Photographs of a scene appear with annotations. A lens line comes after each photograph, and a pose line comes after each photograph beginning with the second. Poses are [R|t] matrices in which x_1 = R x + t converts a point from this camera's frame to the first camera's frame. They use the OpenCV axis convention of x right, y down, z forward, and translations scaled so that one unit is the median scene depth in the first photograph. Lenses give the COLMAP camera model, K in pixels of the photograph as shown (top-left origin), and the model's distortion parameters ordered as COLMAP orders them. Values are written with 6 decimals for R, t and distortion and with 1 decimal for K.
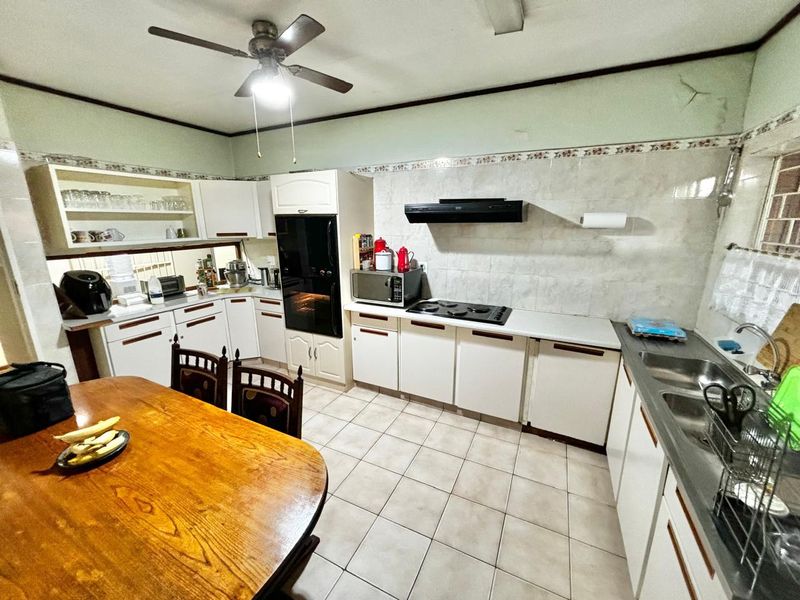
lens RADIAL K [[321.3, 0, 397.2], [0, 321.3, 294.0], [0, 0, 1]] dist [-0.002672, 0.000193]
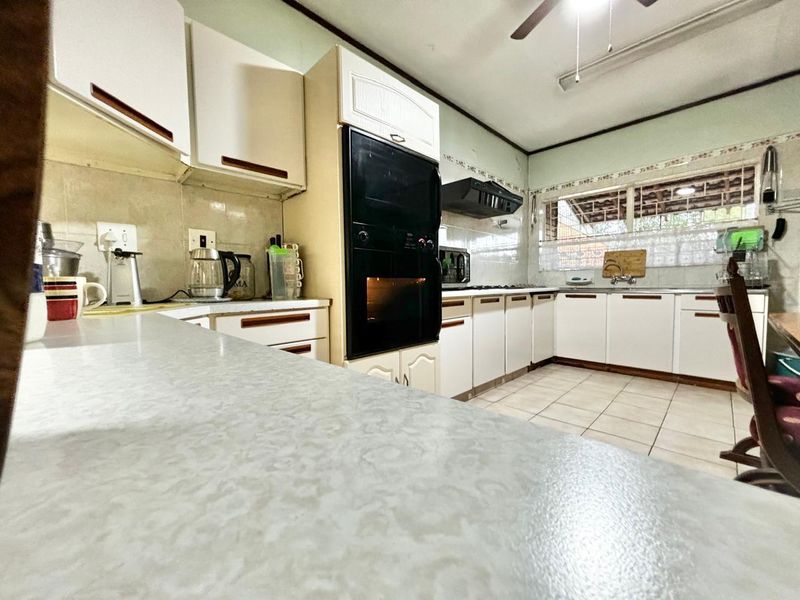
lens RADIAL K [[321.3, 0, 399.9], [0, 321.3, 298.2], [0, 0, 1]] dist [-0.002672, 0.000193]
pose [[0.323569, -0.037198, 0.945473, -0.922212], [0.233554, 0.971449, -0.041709, 0.064402], [-0.916927, 0.234315, 0.323018, 0.913422]]
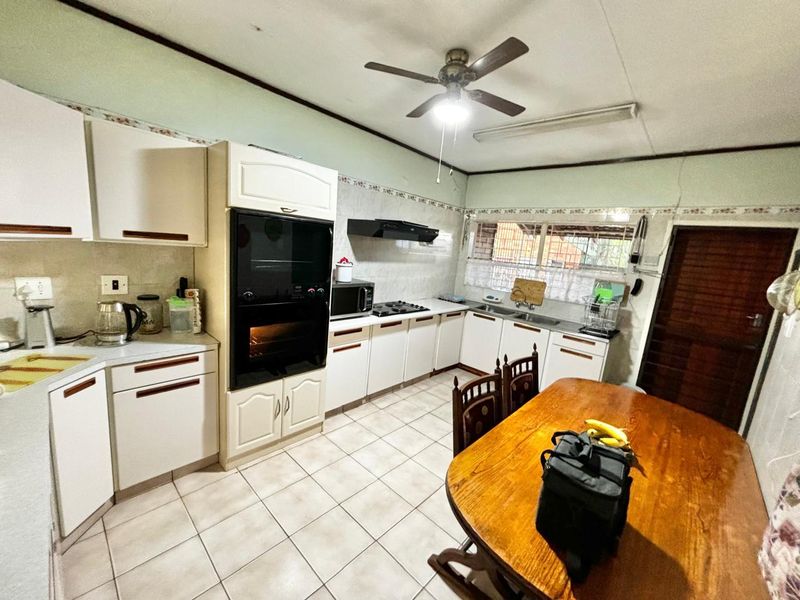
lens RADIAL K [[321.3, 0, 401.4], [0, 321.3, 298.8], [0, 0, 1]] dist [-0.002672, 0.000193]
pose [[0.275184, -0.129042, 0.952692, -0.984746], [0.134395, 0.986384, 0.094786, -0.100111], [-0.951952, 0.101953, 0.288780, 0.600887]]
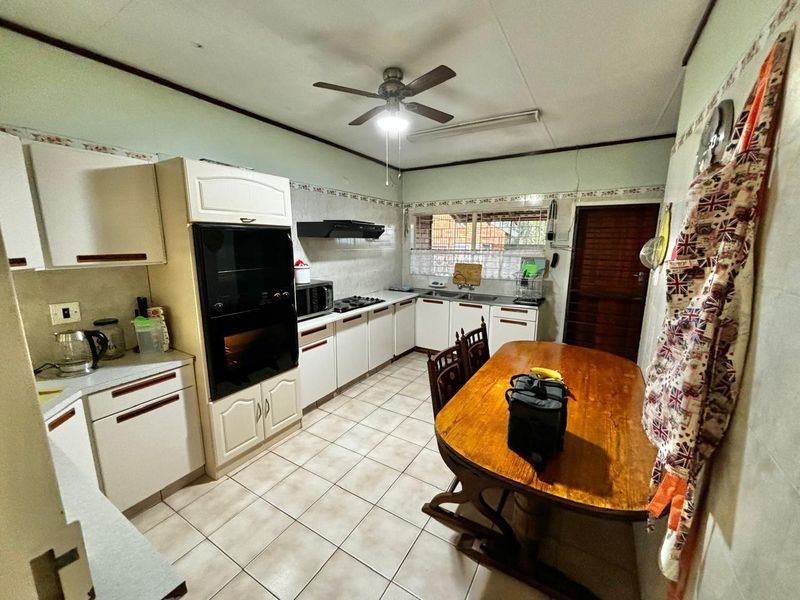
lens RADIAL K [[321.3, 0, 401.6], [0, 321.3, 298.6], [0, 0, 1]] dist [-0.002672, 0.000193]
pose [[0.076970, -0.169671, 0.982490, -1.082867], [0.230199, 0.961813, 0.148066, -0.115580], [-0.970095, 0.214772, 0.113089, 0.639727]]
